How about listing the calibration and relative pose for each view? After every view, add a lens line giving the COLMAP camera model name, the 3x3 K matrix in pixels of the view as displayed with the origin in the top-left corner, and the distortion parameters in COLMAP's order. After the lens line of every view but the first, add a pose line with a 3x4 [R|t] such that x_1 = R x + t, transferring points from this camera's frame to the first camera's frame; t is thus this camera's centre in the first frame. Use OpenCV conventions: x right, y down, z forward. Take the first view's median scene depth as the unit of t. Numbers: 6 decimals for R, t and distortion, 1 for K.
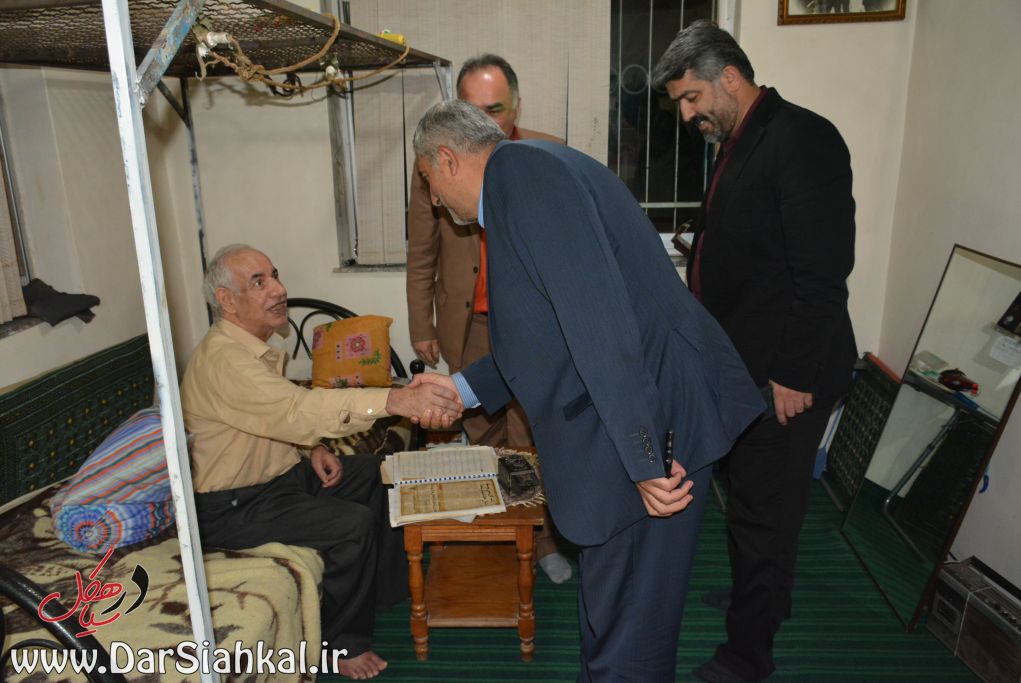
lens RADIAL K [[763.3, 0, 506.8], [0, 763.3, 345.8], [0, 0, 1]] dist [-0.037235, 0.002853]
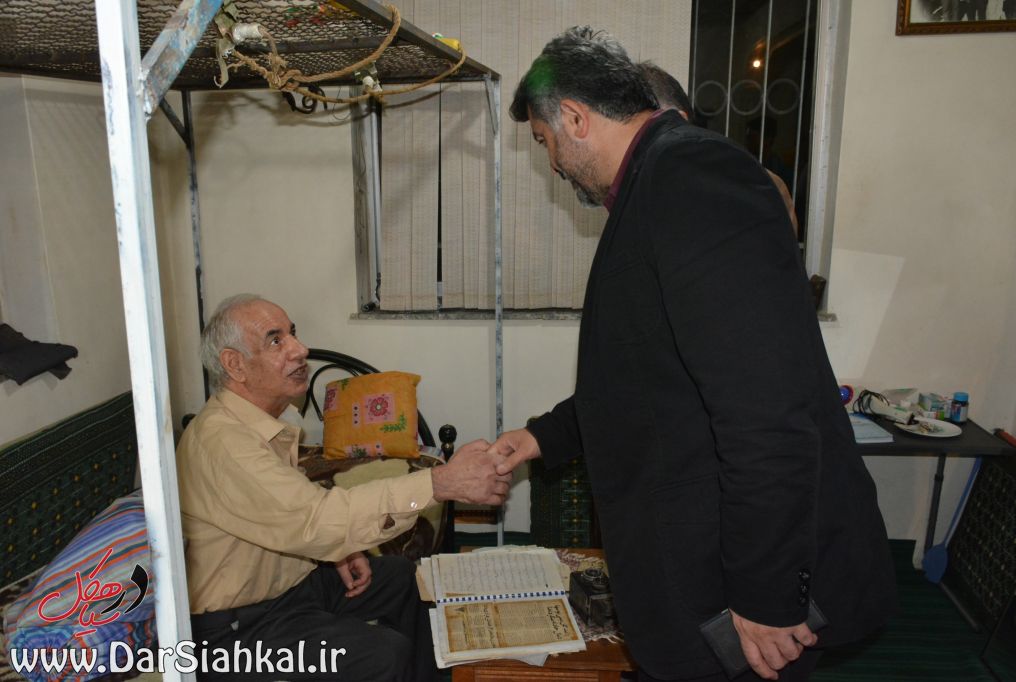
lens RADIAL K [[814.8, 0, 476.2], [0, 814.8, 333.4], [0, 0, 1]] dist [-0.037257, 0.003600]
pose [[0.999056, 0.018767, -0.039187, -0.075230], [-0.021020, 0.998102, -0.057877, -0.044206], [0.038027, 0.058646, 0.997554, 0.146404]]
